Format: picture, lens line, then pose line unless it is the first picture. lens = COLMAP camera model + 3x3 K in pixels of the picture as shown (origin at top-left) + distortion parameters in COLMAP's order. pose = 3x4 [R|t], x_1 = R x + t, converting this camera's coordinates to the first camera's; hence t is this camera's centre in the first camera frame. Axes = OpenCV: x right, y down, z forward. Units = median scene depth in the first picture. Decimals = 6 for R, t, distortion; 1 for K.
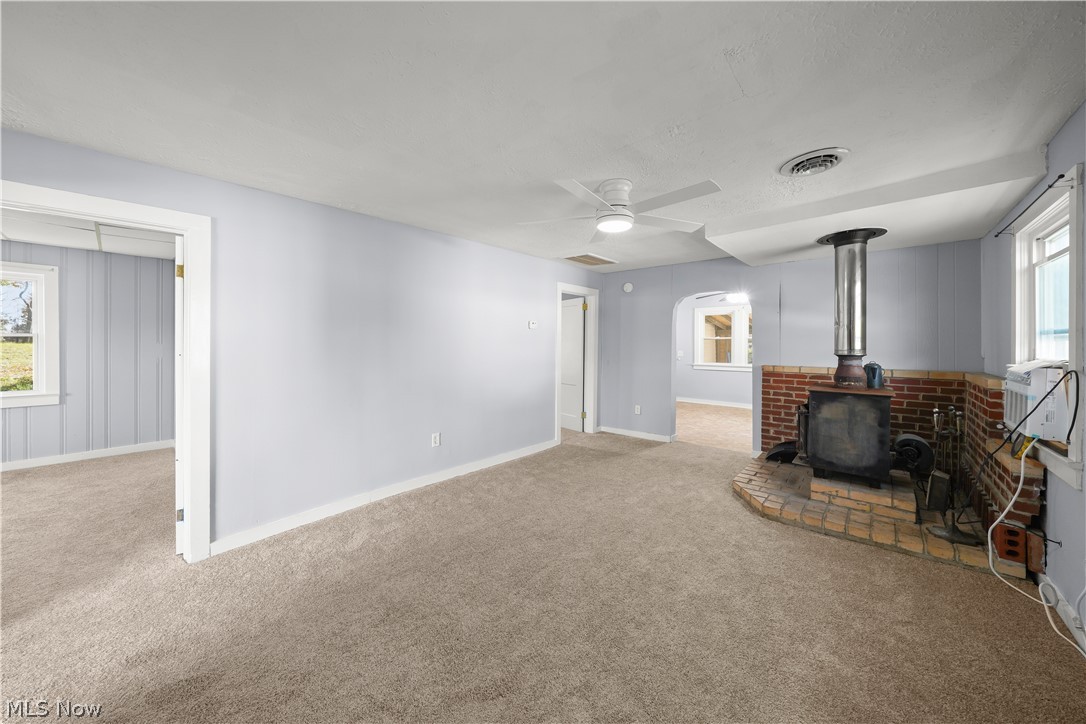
lens RADIAL K [[379.4, 0, 530.8], [0, 379.4, 340.8], [0, 0, 1]] dist [-0.009659, -0.000253]
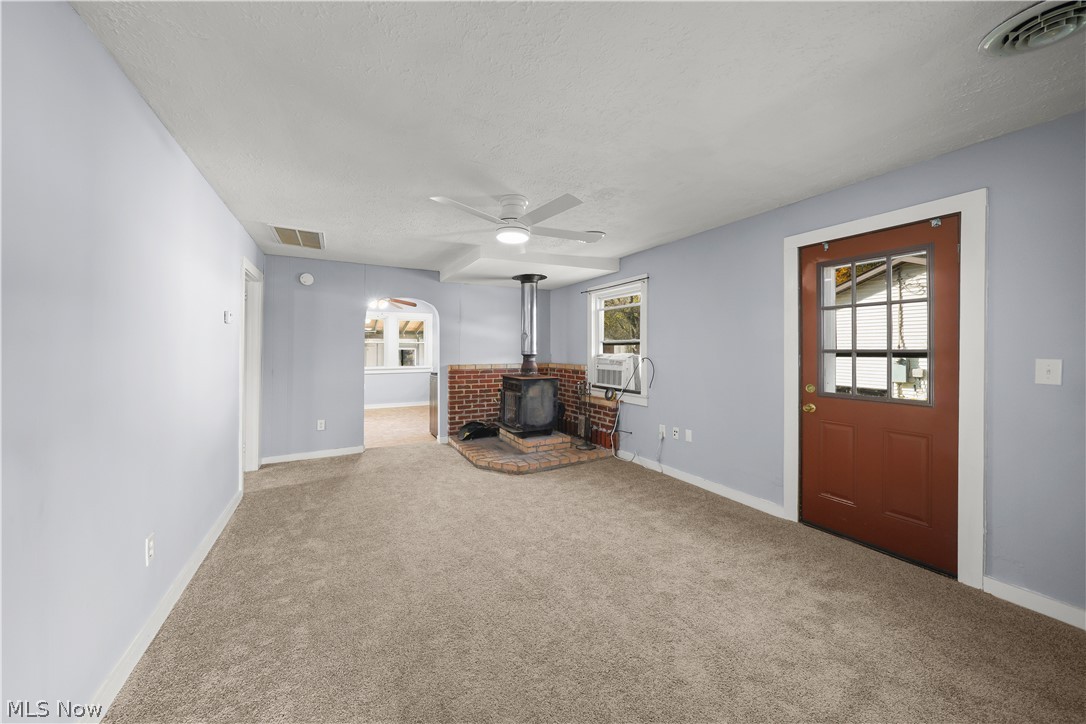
lens RADIAL K [[379.4, 0, 530.7], [0, 379.4, 346.5], [0, 0, 1]] dist [-0.009659, -0.000253]
pose [[0.346054, 0.004238, 0.938205, -0.598615], [-0.005527, 0.999982, -0.002479, 0.008247], [-0.938198, -0.004328, 0.346071, 0.450569]]
